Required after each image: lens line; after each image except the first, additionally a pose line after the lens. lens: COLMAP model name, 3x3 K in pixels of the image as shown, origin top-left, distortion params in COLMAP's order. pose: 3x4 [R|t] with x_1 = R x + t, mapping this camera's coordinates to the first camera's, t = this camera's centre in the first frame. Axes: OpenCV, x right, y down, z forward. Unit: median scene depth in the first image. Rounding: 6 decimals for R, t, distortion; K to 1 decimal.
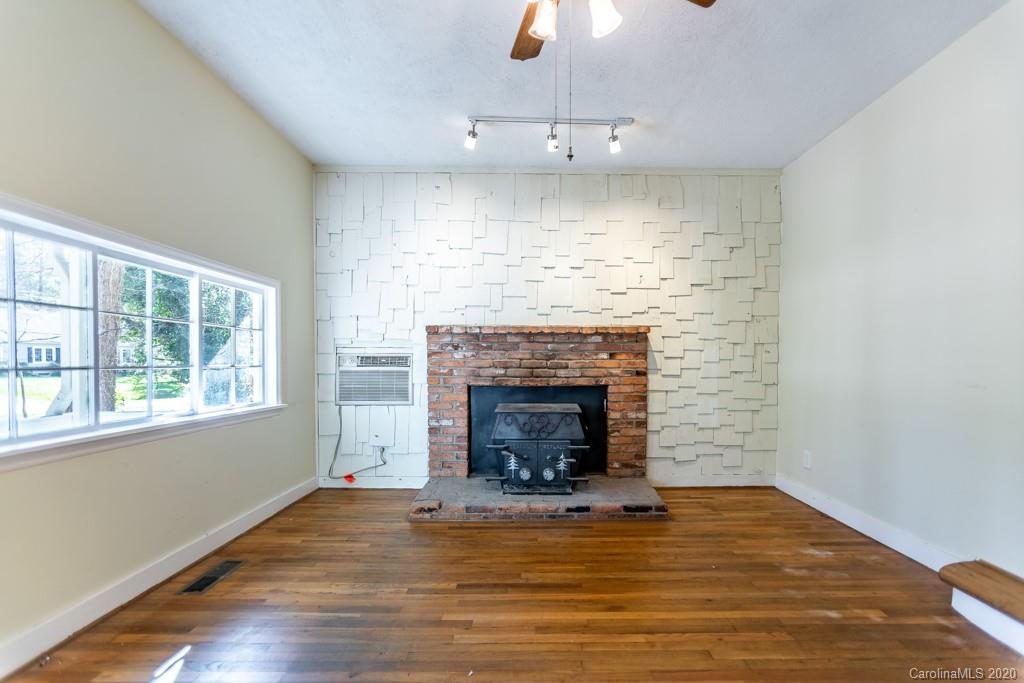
lens RADIAL K [[472.5, 0, 546.8], [0, 472.5, 373.8], [0, 0, 1]] dist [-0.009120, 0.006336]
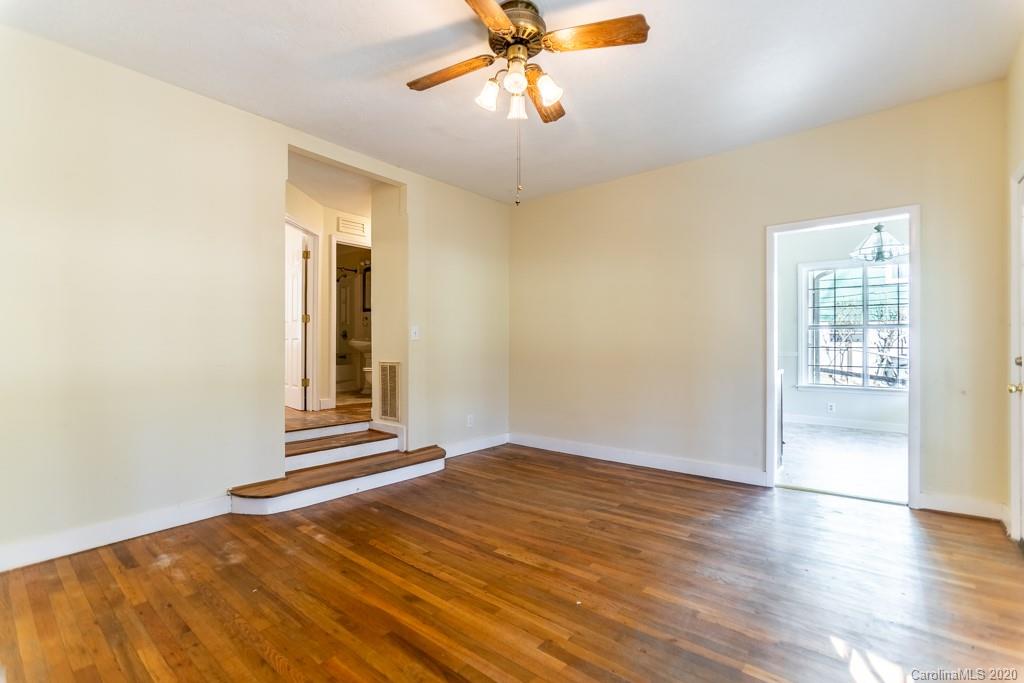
lens RADIAL K [[472.5, 0, 513.1], [0, 472.5, 341.2], [0, 0, 1]] dist [-0.009120, 0.006336]
pose [[-0.748053, -0.000468, 0.663639, -0.368347], [0.020040, 0.999528, 0.023295, -0.030803], [-0.663336, 0.030725, -0.747690, 0.878100]]
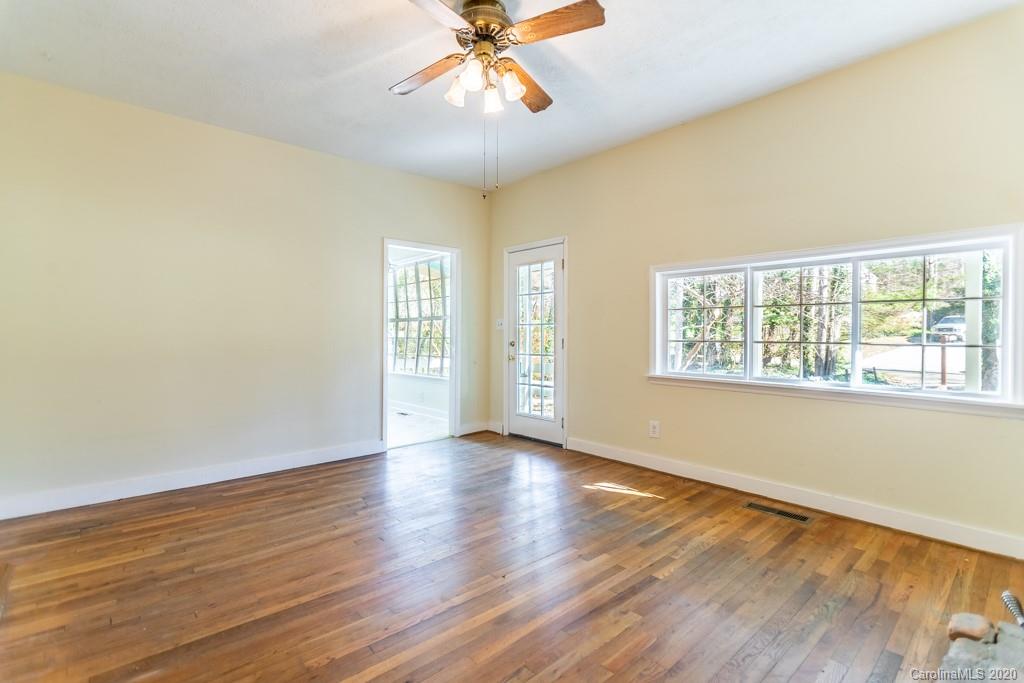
lens RADIAL K [[472.5, 0, 515.5], [0, 472.5, 339.6], [0, 0, 1]] dist [-0.009120, 0.006336]
pose [[-0.765456, -0.000875, -0.643487, 0.380165], [-0.027164, 0.999152, 0.030954, -0.025714], [0.642914, 0.041173, -0.764831, 0.924510]]
